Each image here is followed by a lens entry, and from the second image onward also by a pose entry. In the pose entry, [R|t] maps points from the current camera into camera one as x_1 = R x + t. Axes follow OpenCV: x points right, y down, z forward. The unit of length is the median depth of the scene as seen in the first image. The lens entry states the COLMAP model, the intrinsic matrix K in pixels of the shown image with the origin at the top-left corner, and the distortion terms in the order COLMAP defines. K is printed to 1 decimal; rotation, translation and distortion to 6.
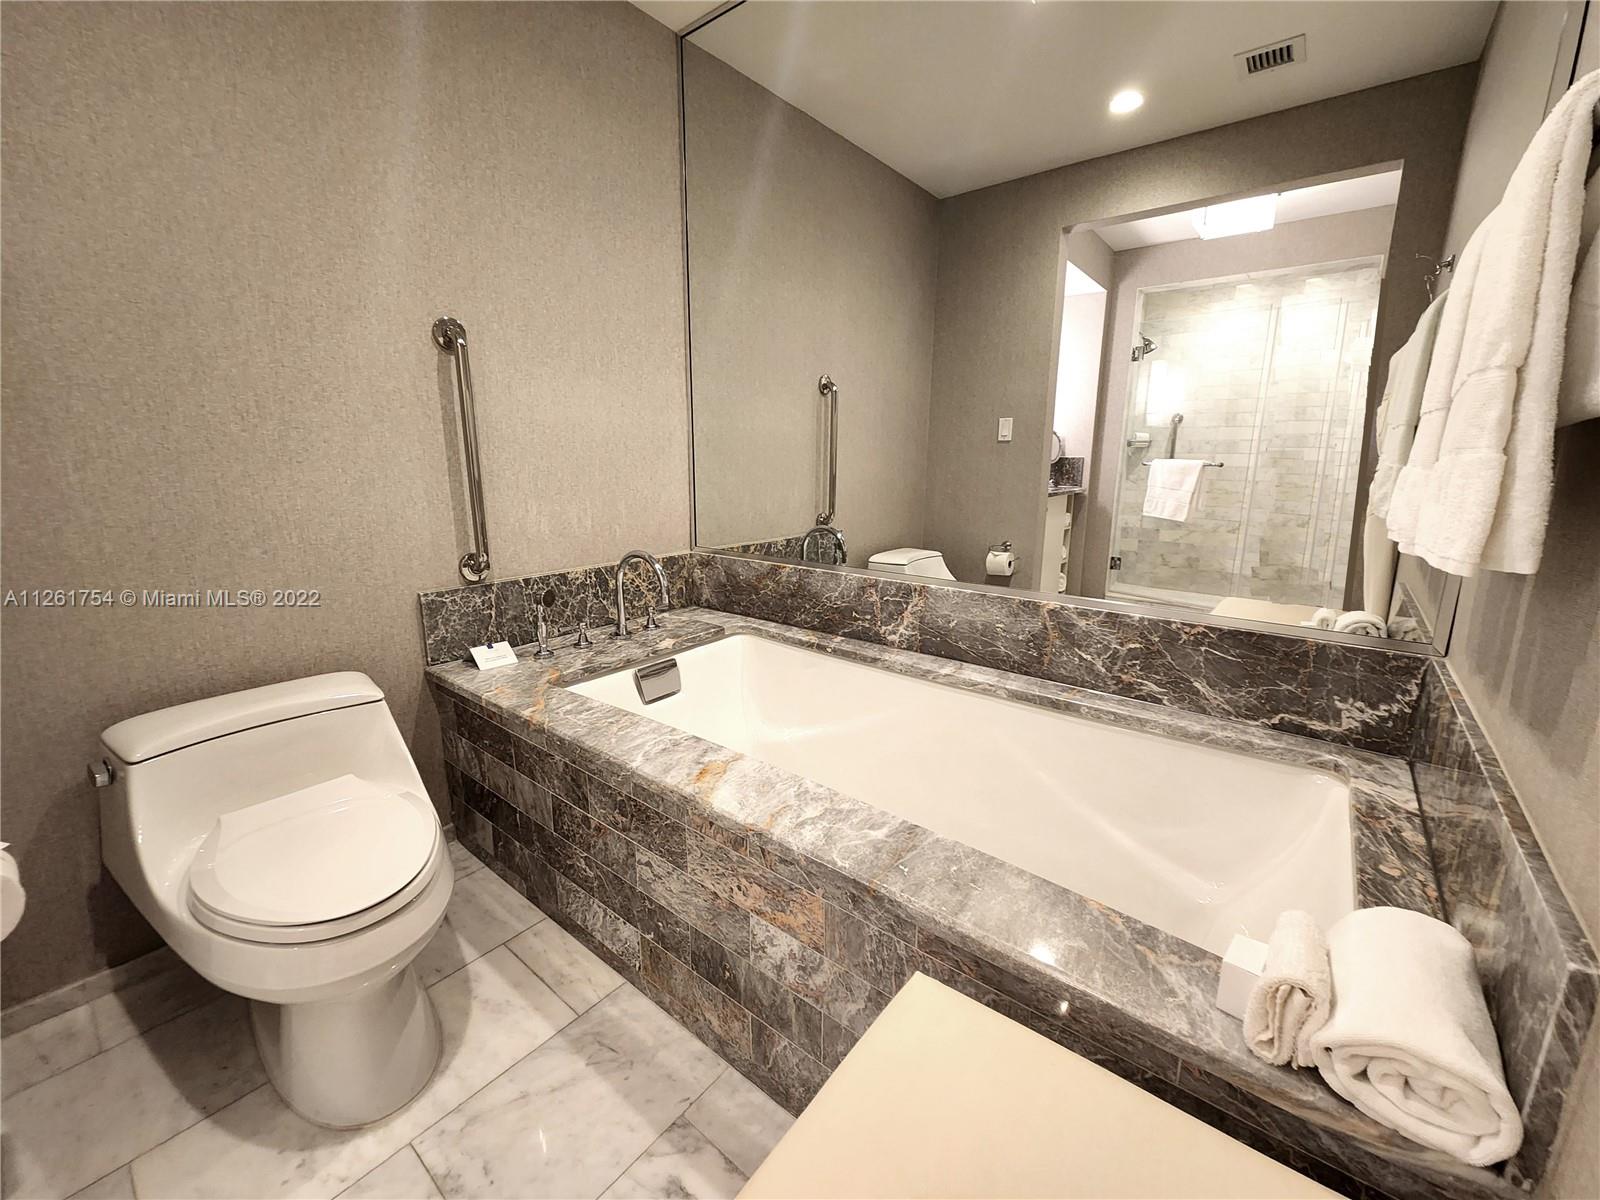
lens RADIAL K [[655.8, 0, 792.2], [0, 655.8, 592.9], [0, 0, 1]] dist [-0.000257, -0.000689]
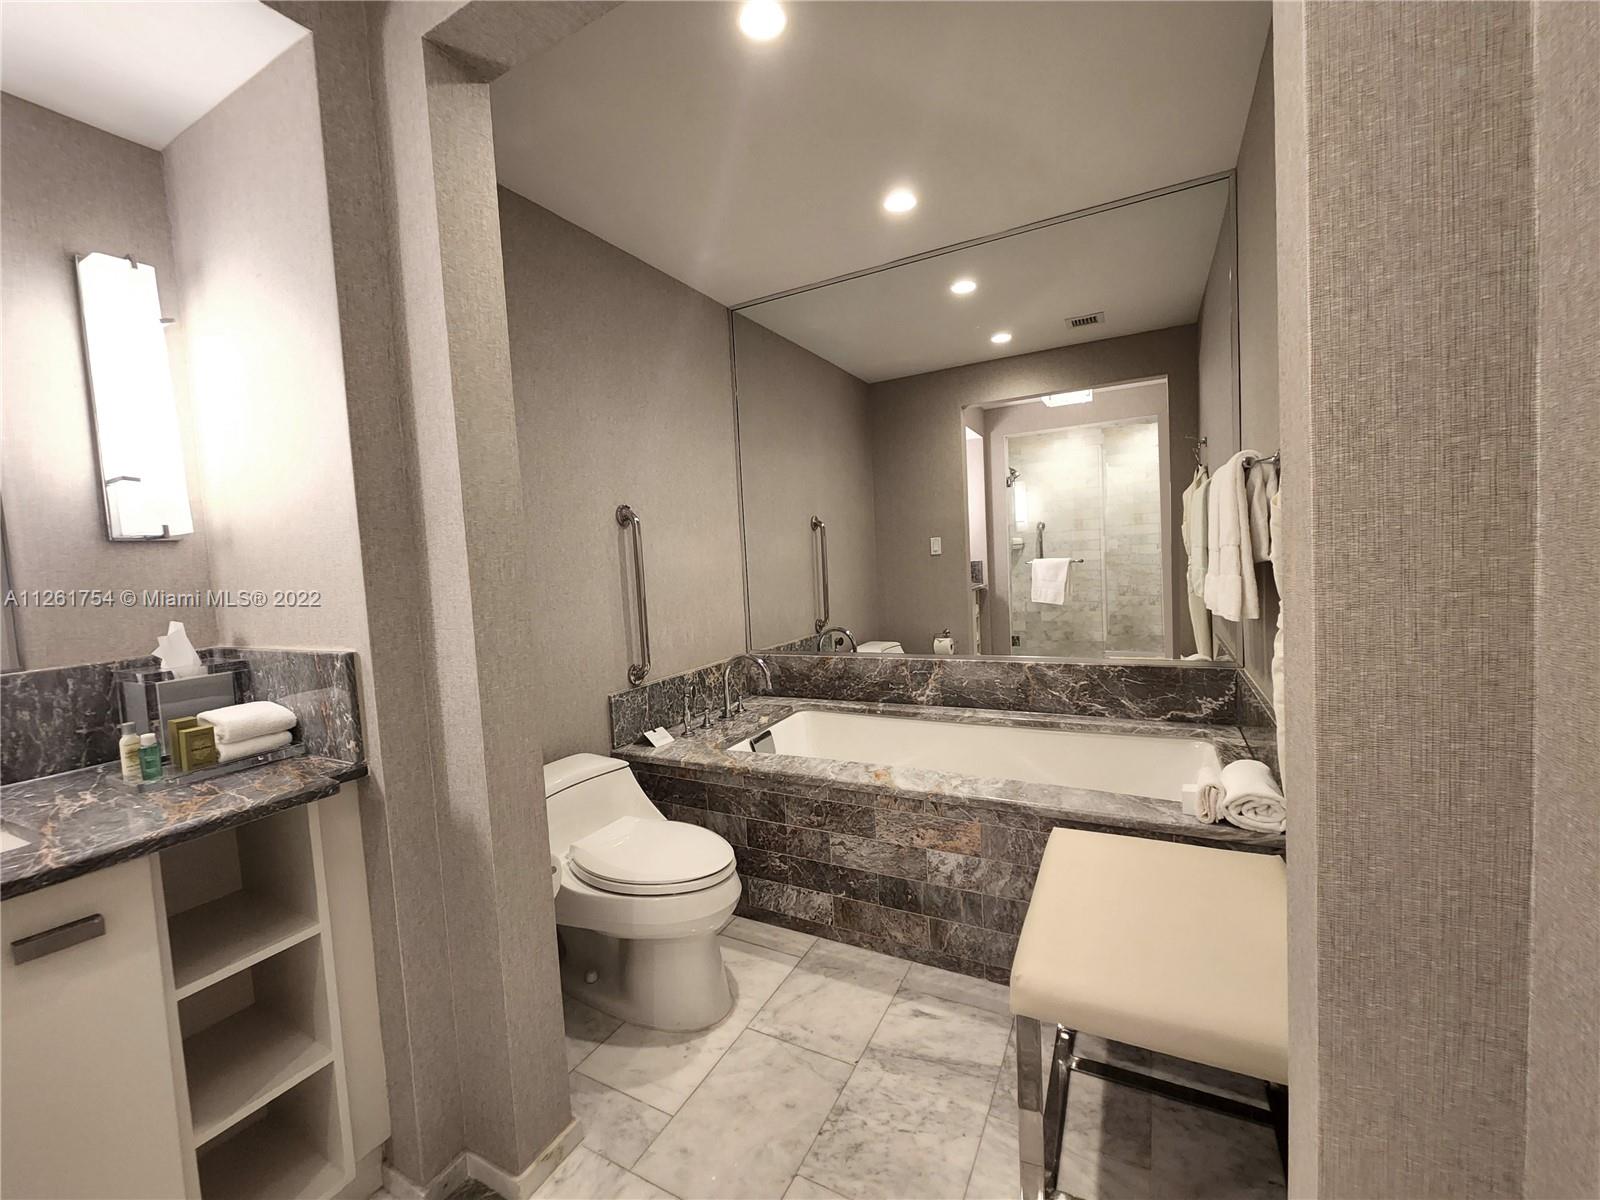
lens RADIAL K [[655.8, 0, 792.2], [0, 655.8, 592.9], [0, 0, 1]] dist [-0.000257, -0.000689]
pose [[0.980644, -0.066880, 0.184022, -0.481057], [0.095263, 0.984086, -0.149998, 0.035911], [-0.171061, 0.164625, 0.971410, -0.508609]]
